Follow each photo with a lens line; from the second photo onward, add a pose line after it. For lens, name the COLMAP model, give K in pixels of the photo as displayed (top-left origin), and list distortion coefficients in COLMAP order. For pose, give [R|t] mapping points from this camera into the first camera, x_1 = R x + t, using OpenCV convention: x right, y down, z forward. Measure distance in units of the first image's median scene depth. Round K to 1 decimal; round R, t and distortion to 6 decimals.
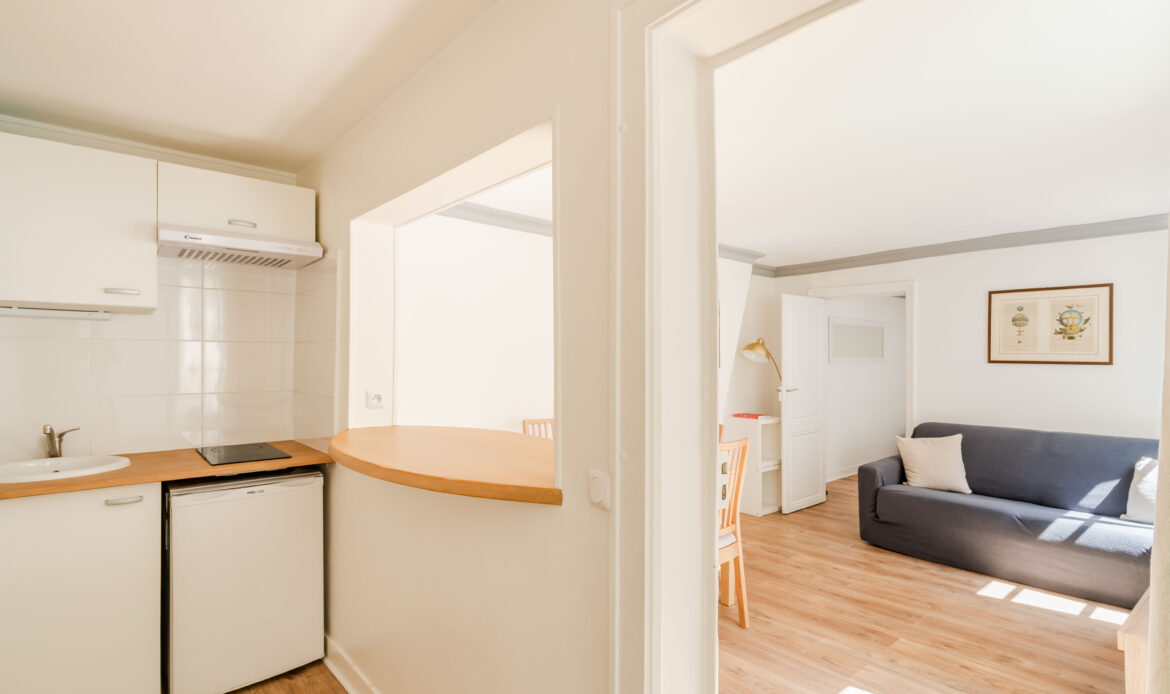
lens RADIAL K [[561.6, 0, 581.4], [0, 561.6, 359.1], [0, 0, 1]] dist [0.004758, 0.002612]
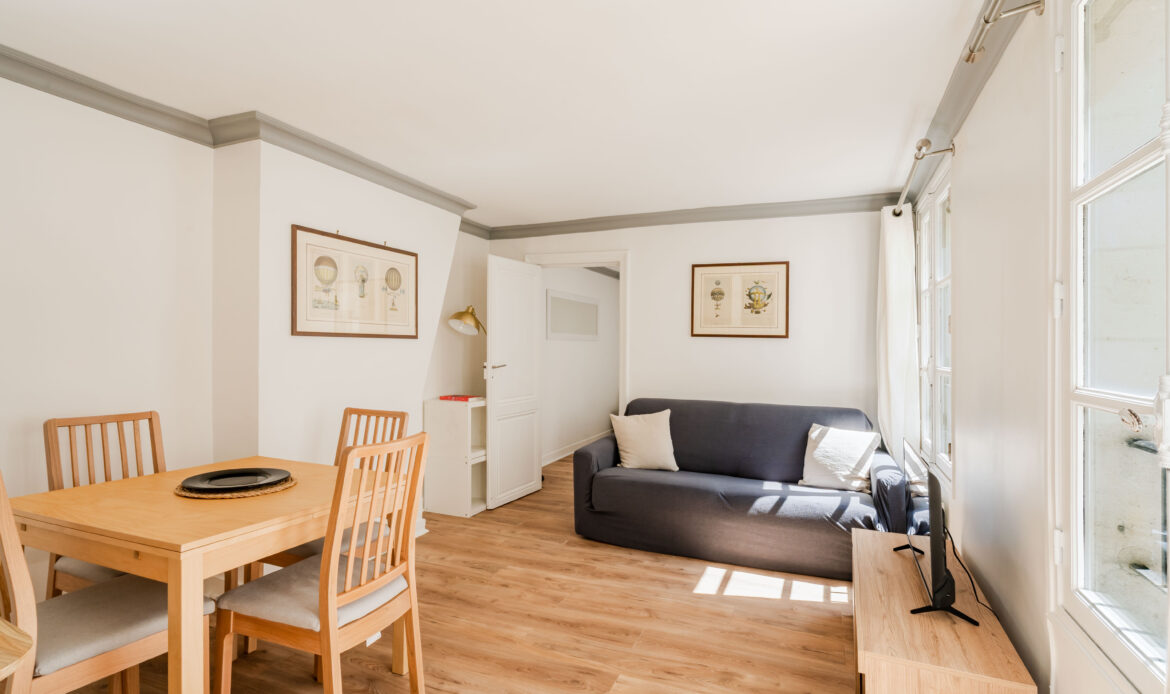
lens RADIAL K [[561.6, 0, 572.6], [0, 561.6, 341.4], [0, 0, 1]] dist [0.004758, 0.002612]
pose [[0.899232, 0.008452, 0.437391, 0.152706], [-0.007410, 0.999964, -0.004090, 0.032709], [-0.437410, 0.000437, 0.899262, 0.306506]]
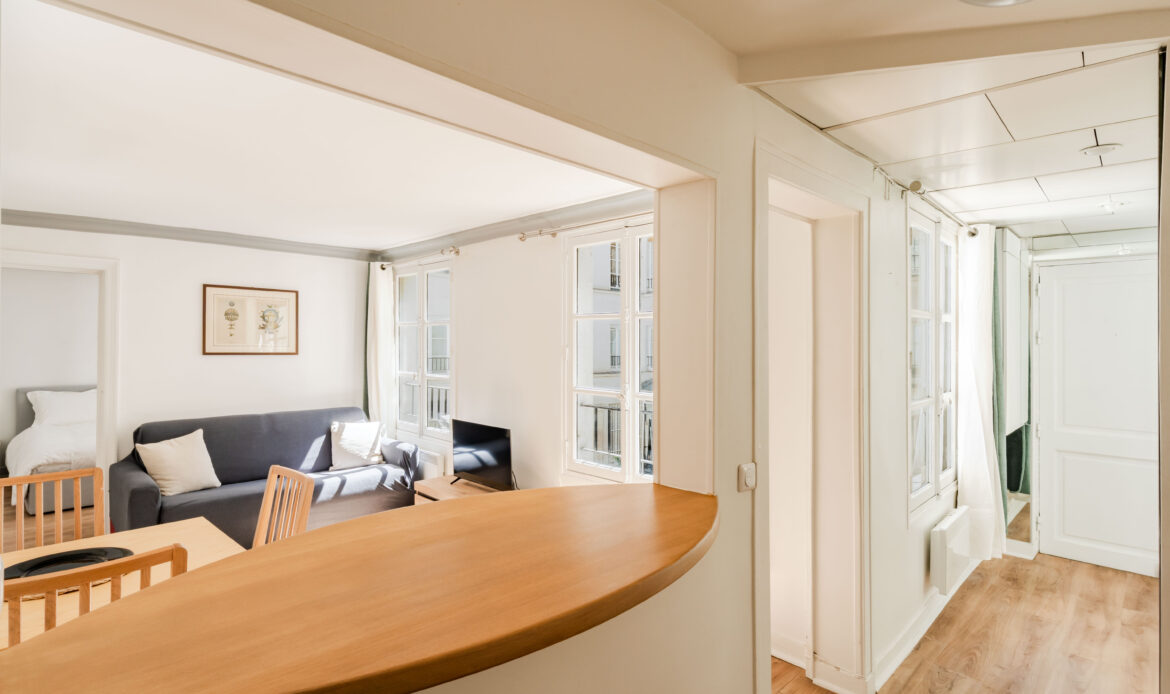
lens RADIAL K [[572.5, 0, 583.9], [0, 572.5, 344.8], [0, 0, 1]] dist [-0.003224, 0.004348]
pose [[-0.075622, -0.012513, 0.997058, -0.538725], [-0.009359, 0.999886, 0.011839, -0.045660], [-0.997093, -0.008436, -0.075731, 0.613189]]
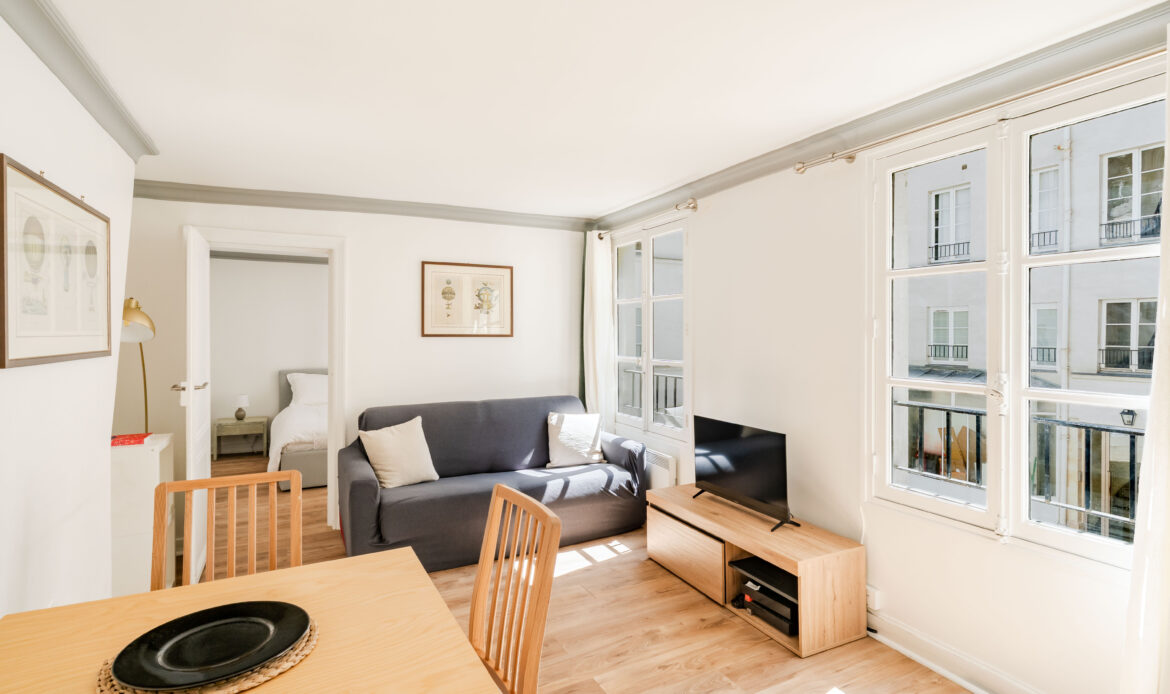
lens RADIAL K [[572.5, 0, 589.8], [0, 572.5, 336.1], [0, 0, 1]] dist [-0.003224, 0.004348]
pose [[0.238717, -0.016293, 0.970953, -0.220902], [0.001440, 0.999864, 0.016424, -0.014067], [-0.971088, -0.002522, 0.238708, 0.765494]]
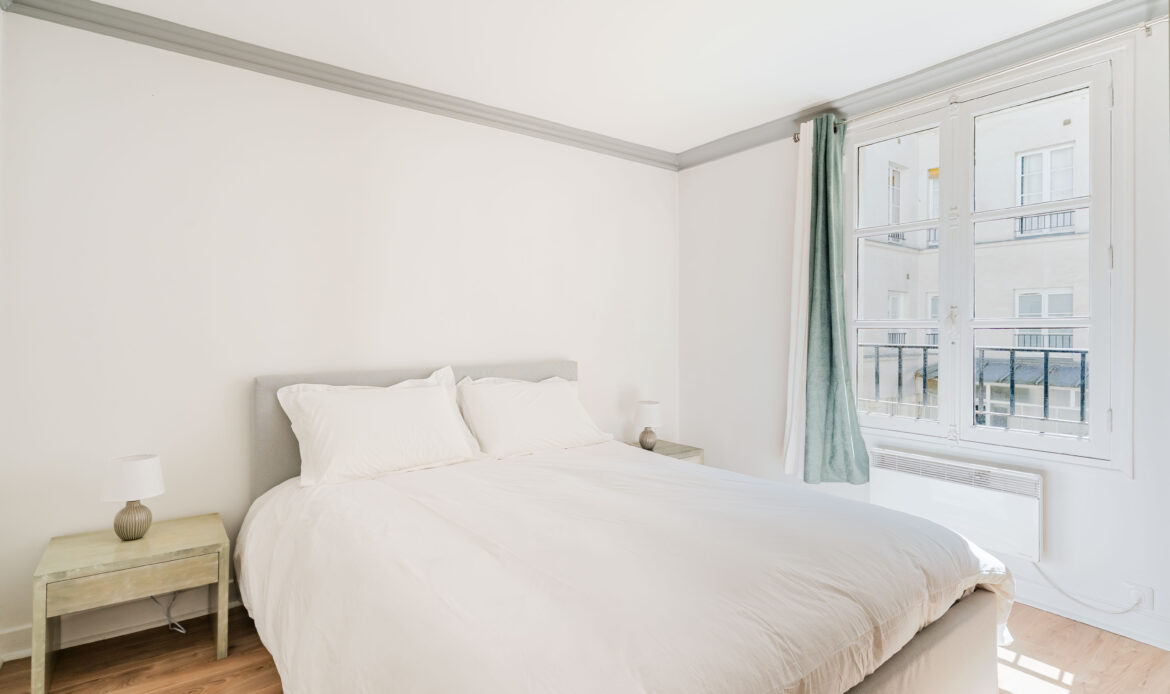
lens RADIAL K [[572.5, 0, 583.7], [0, 572.5, 325.4], [0, 0, 1]] dist [-0.003224, 0.004348]
pose [[0.084478, -0.004837, 0.996414, 0.962374], [-0.001895, 0.999986, 0.005015, 0.082226], [-0.996424, -0.002312, 0.084467, 2.009650]]
